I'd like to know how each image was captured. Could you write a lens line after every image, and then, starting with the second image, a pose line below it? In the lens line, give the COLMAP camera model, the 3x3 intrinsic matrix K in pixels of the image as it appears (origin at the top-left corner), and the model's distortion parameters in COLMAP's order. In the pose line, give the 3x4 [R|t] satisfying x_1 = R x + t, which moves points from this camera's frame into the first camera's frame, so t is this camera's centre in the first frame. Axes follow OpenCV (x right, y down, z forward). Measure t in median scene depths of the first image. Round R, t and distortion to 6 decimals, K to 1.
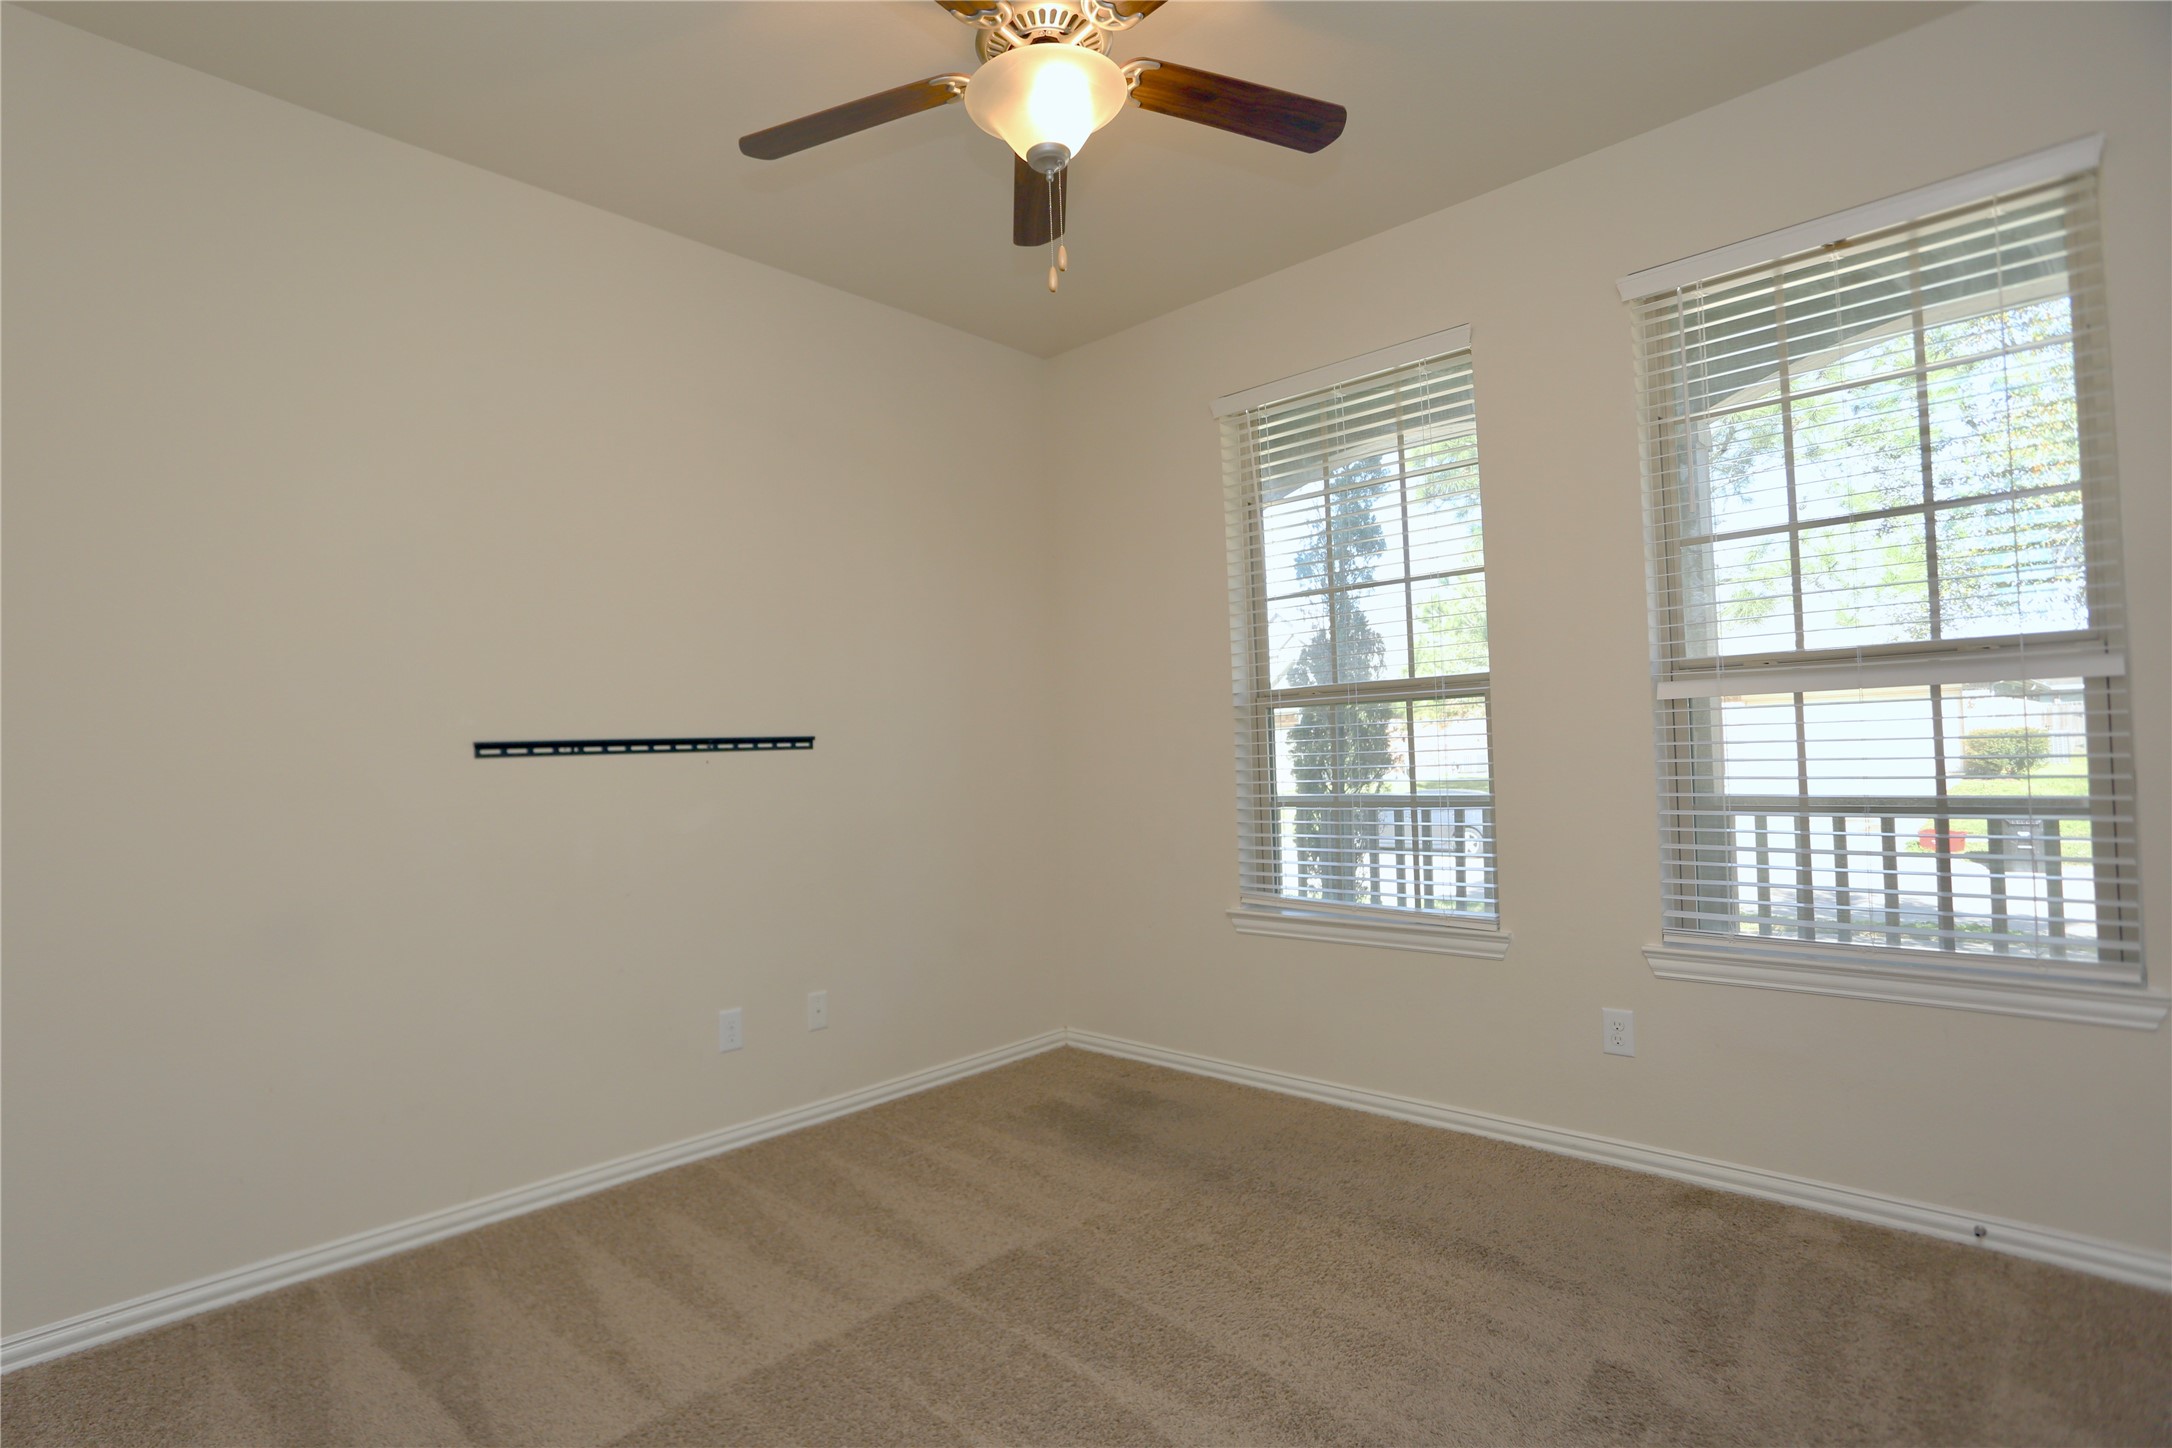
lens RADIAL K [[1061.7, 0, 1032.4], [0, 1061.7, 733.2], [0, 0, 1]] dist [-0.068361, 0.031763]
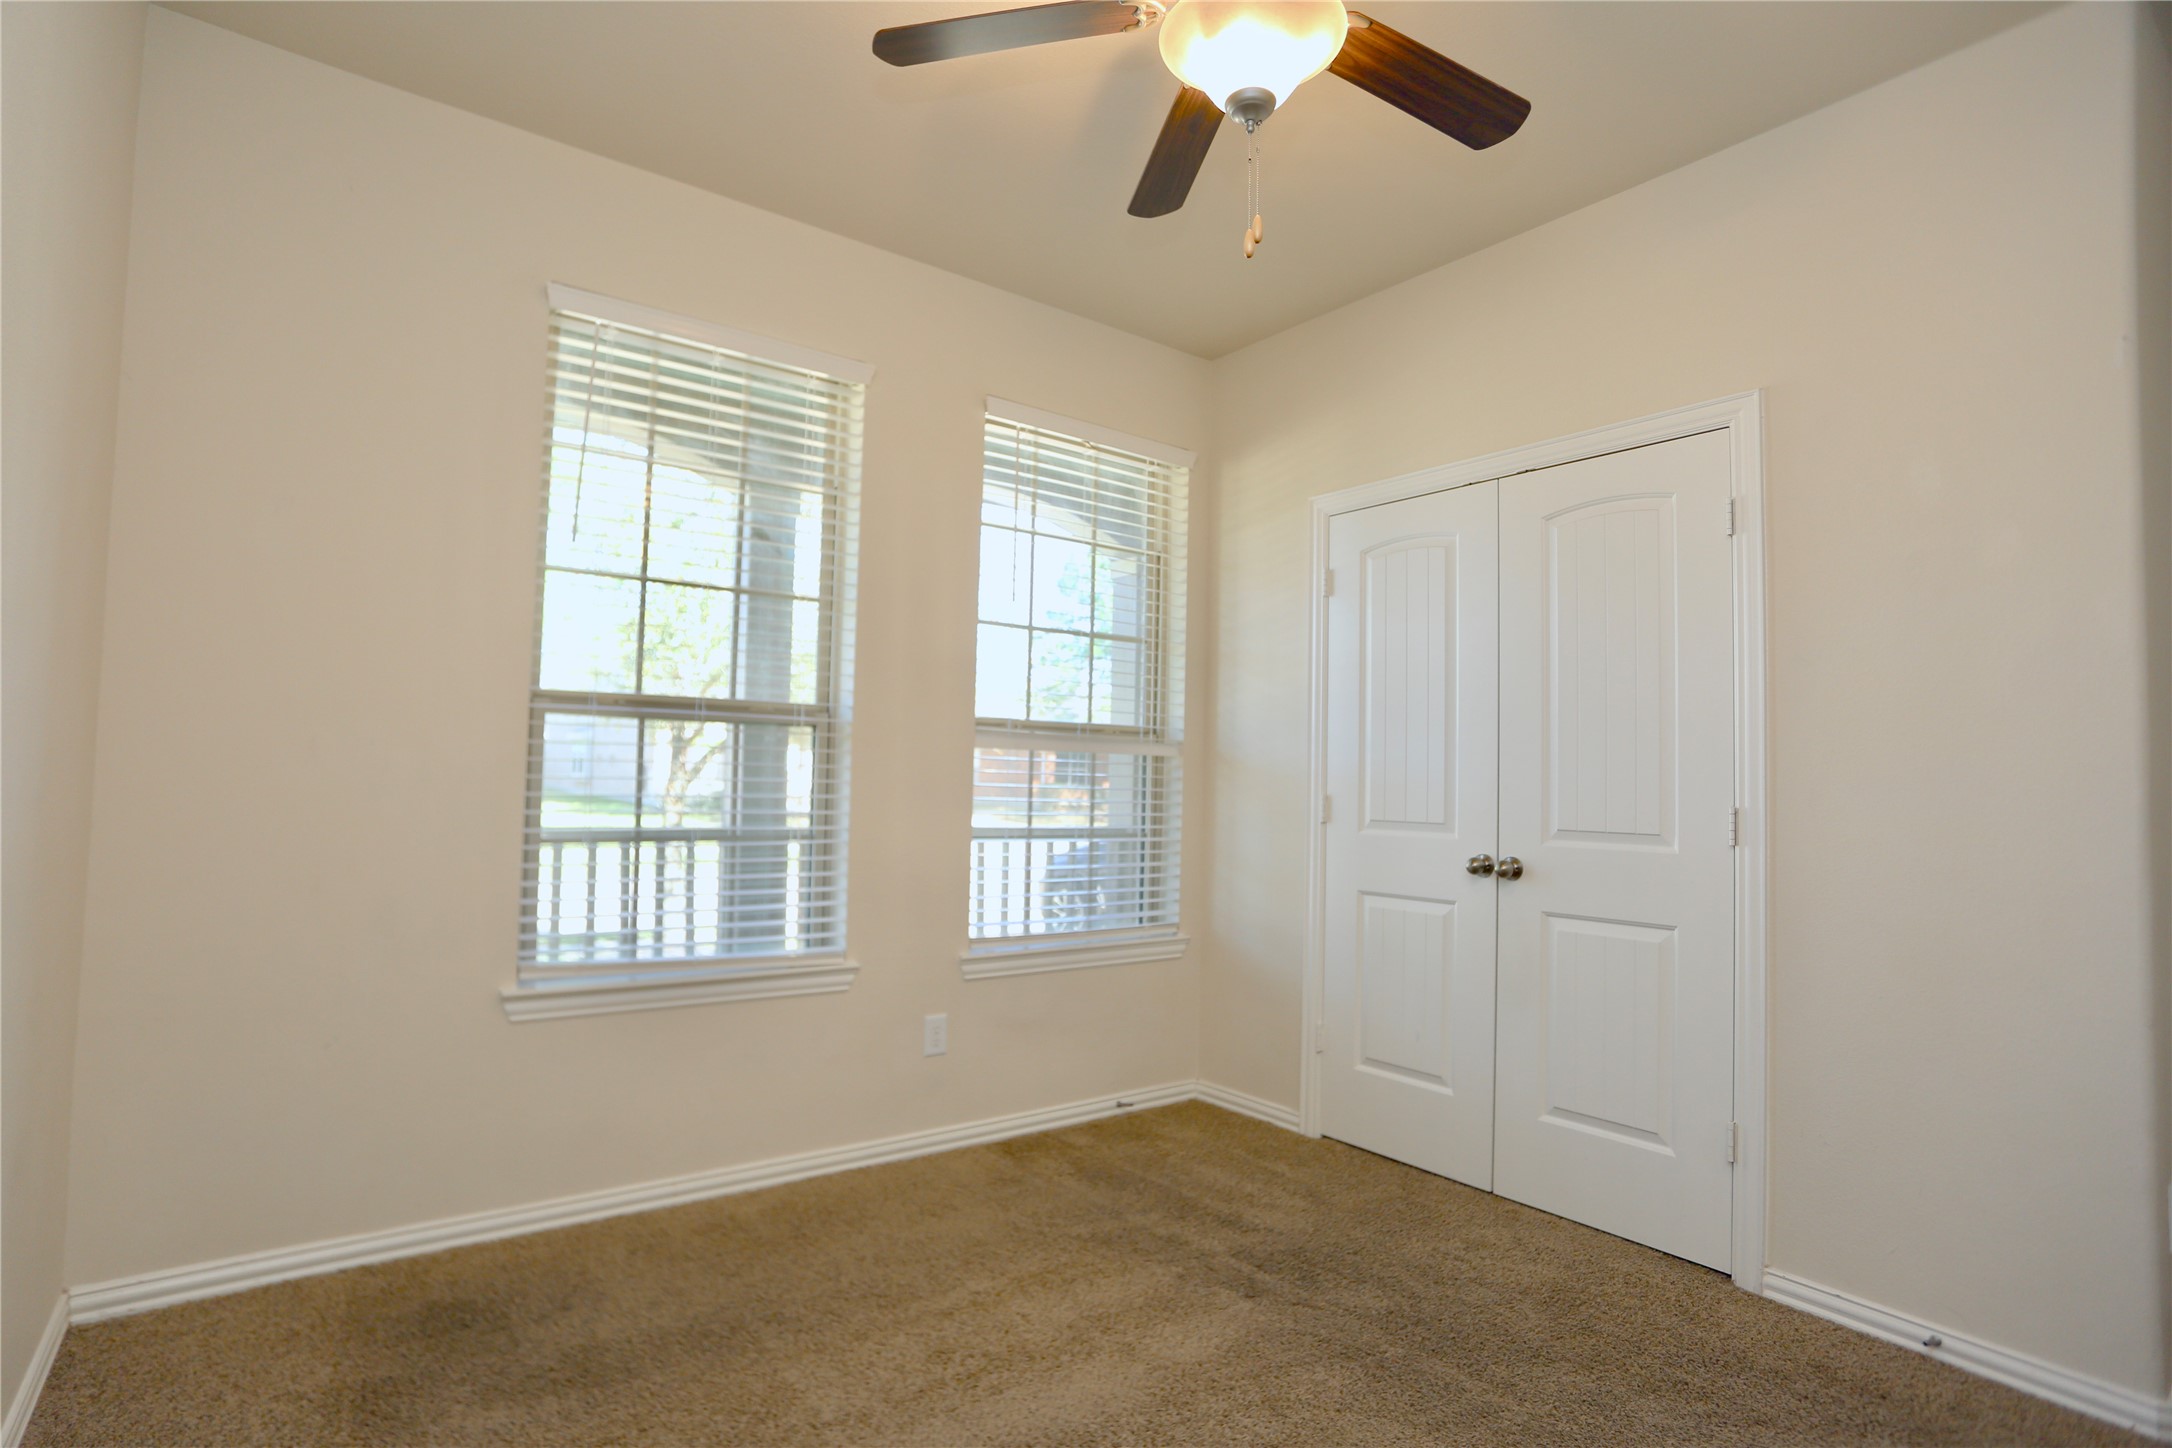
lens RADIAL K [[1125.2, 0, 1086.0], [0, 1125.2, 724.0], [0, 0, 1]] dist [0.000702, -0.000476]
pose [[0.148369, 0.084162, 0.985344, -0.519975], [-0.053673, 0.995589, -0.076955, 0.026329], [-0.987475, -0.041469, 0.152231, 0.515847]]
